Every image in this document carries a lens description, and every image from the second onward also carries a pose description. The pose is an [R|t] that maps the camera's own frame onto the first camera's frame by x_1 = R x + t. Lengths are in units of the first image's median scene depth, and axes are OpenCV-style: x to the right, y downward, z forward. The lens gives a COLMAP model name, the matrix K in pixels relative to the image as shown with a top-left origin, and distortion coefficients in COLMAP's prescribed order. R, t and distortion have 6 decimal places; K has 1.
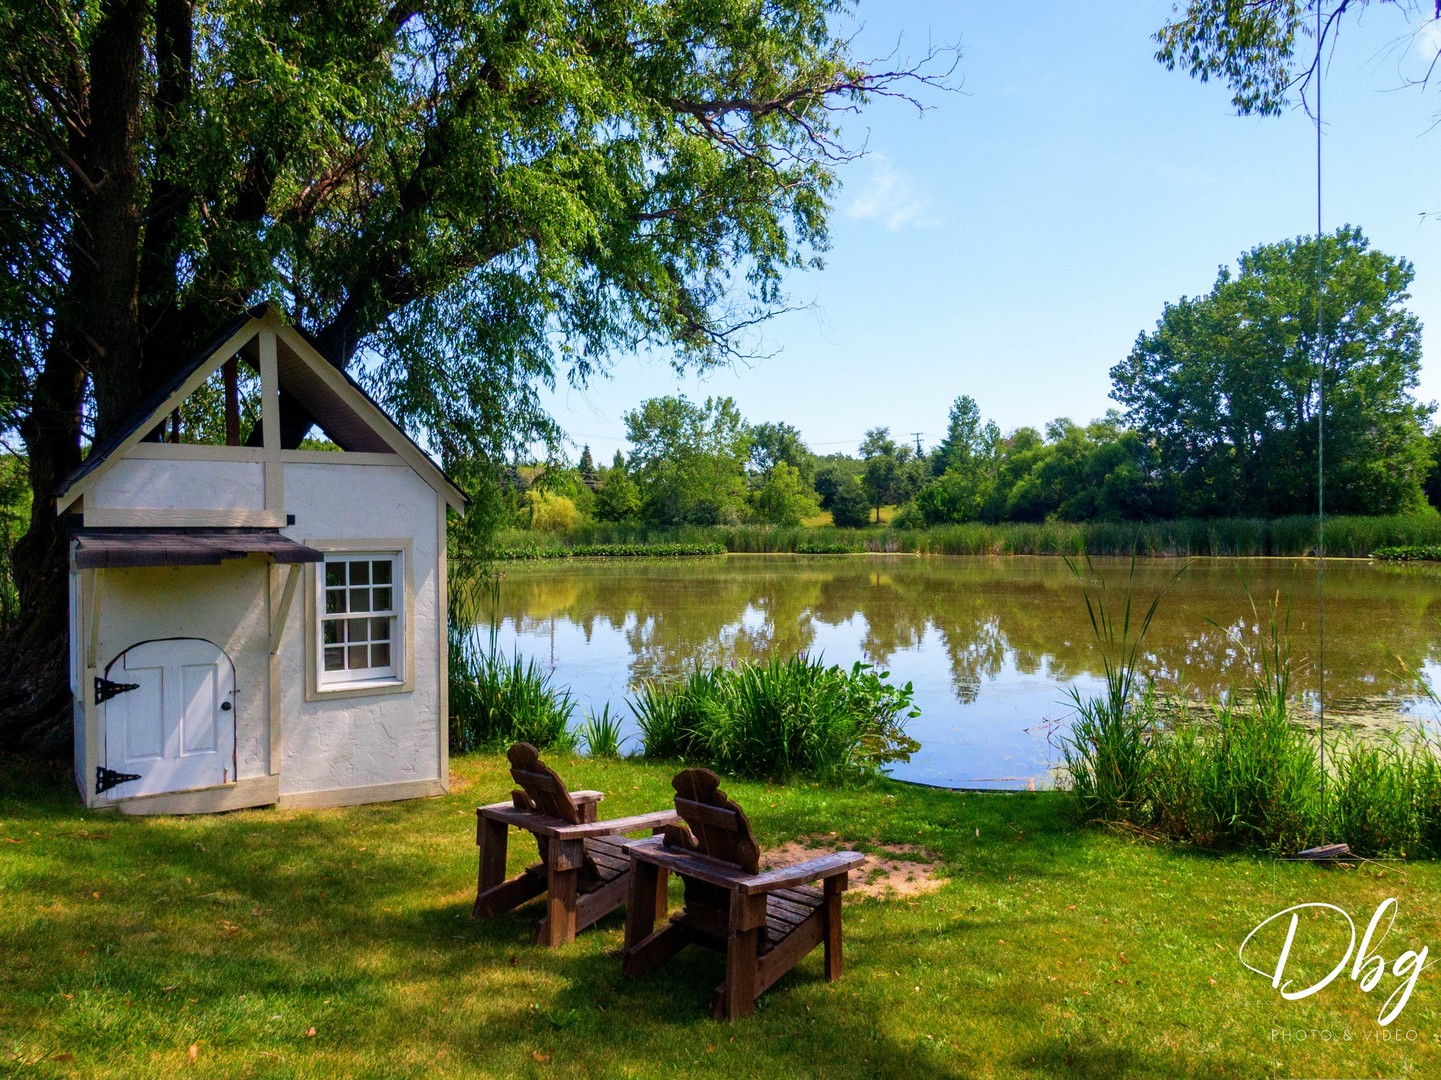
lens RADIAL K [[1021.9, 0, 718.4], [0, 1021.9, 543.7], [0, 0, 1]] dist [0.016236, -0.025149]
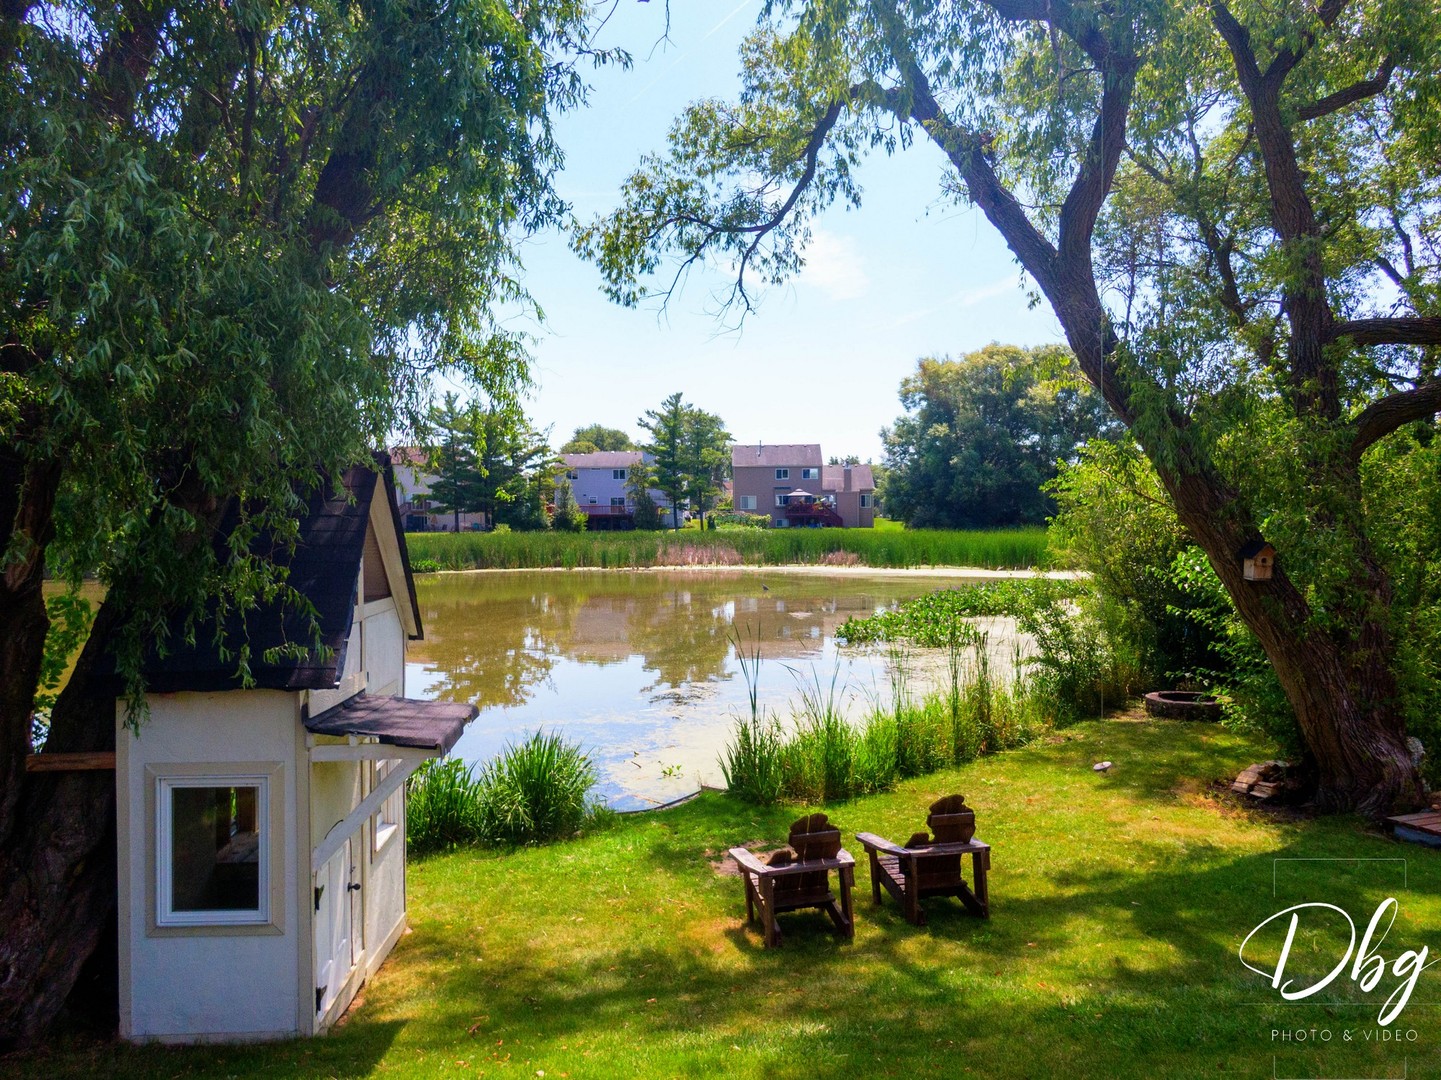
lens RADIAL K [[1021.9, 0, 709.1], [0, 1021.9, 545.1], [0, 0, 1]] dist [0.016236, -0.025149]
pose [[0.540921, -0.014537, 0.840948, -0.611223], [0.021286, 0.999767, 0.003591, -0.083016], [-0.840804, 0.015958, 0.541105, 0.124696]]
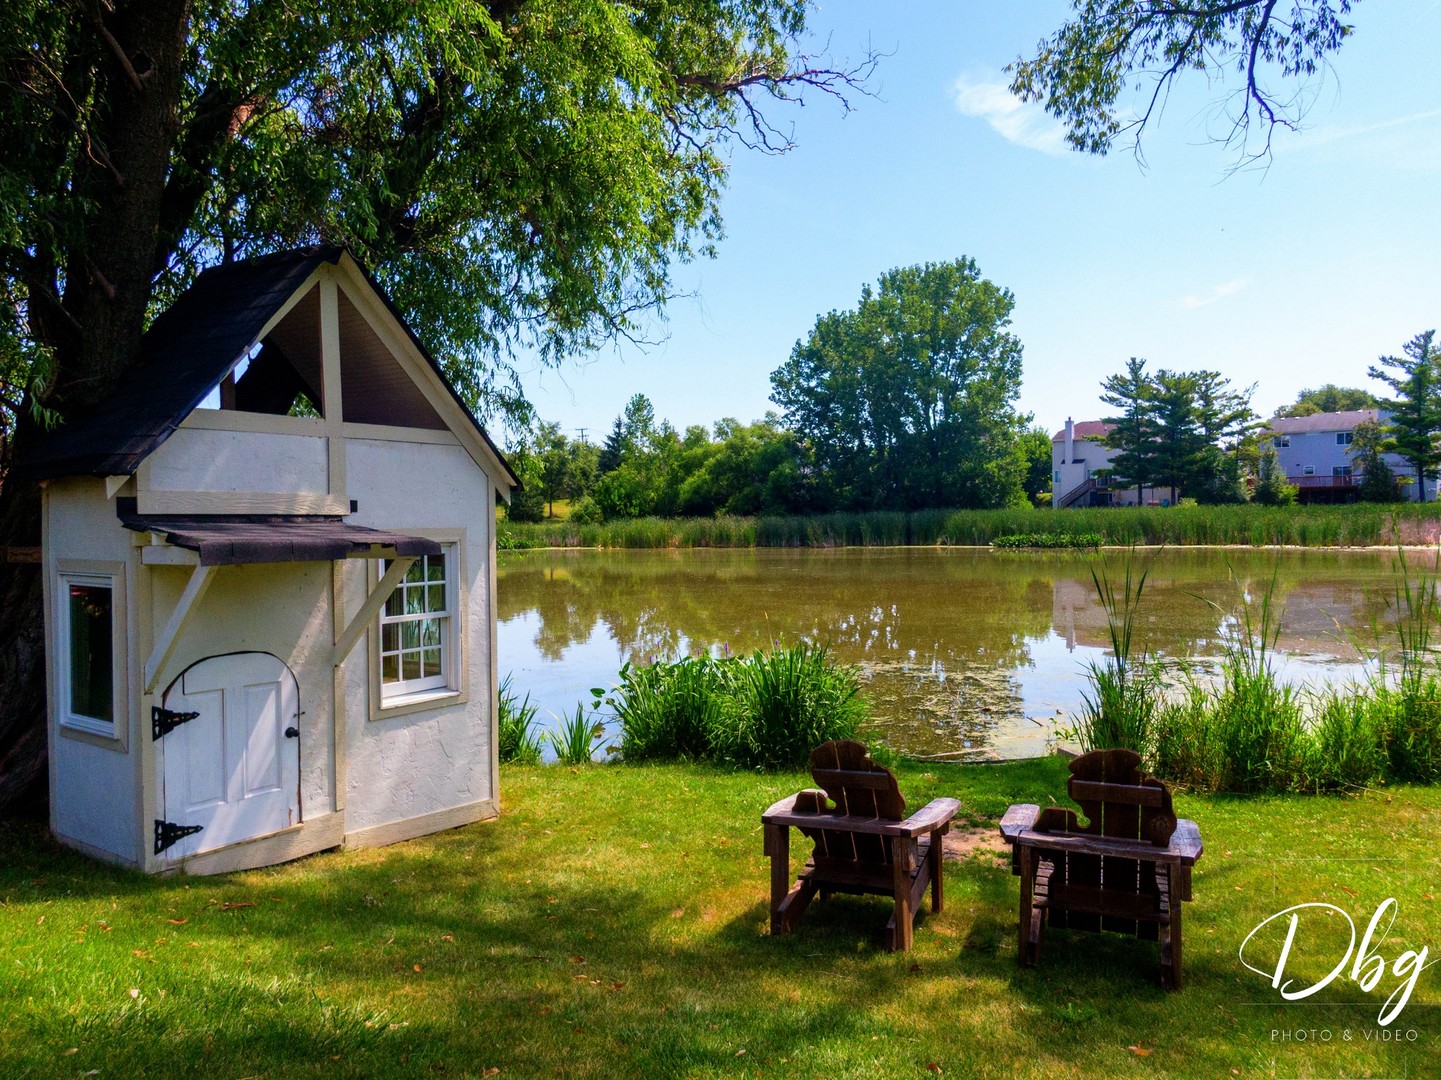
lens RADIAL K [[1021.9, 0, 713.3], [0, 1021.9, 544.9], [0, 0, 1]] dist [0.016236, -0.025149]
pose [[0.943846, -0.013329, 0.330118, -0.243978], [0.011467, 0.999905, 0.007587, 0.003251], [-0.330188, -0.003376, 0.943909, 0.063619]]
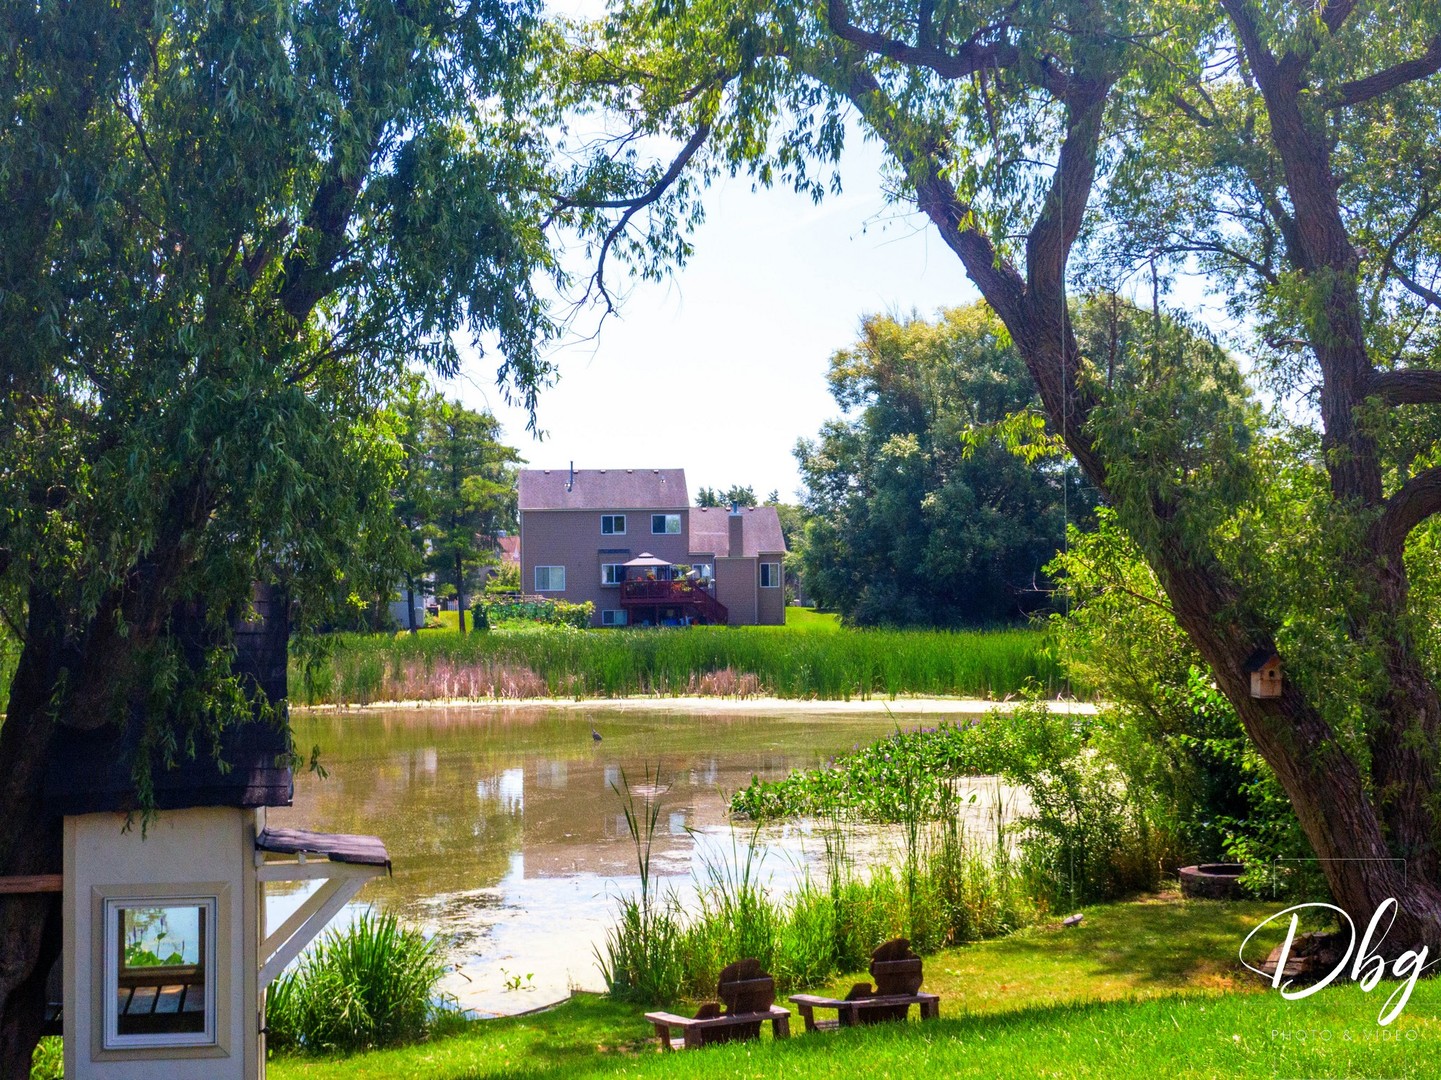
lens RADIAL K [[2015.1, 0, 673.3], [0, 2015.1, 539.6], [0, 0, 1]] dist [-0.014805, 0.000000]
pose [[0.449304, 0.034367, 0.892718, -1.049080], [0.028900, 0.998178, -0.052972, -0.087828], [-0.892912, 0.049600, 0.447492, -0.052707]]
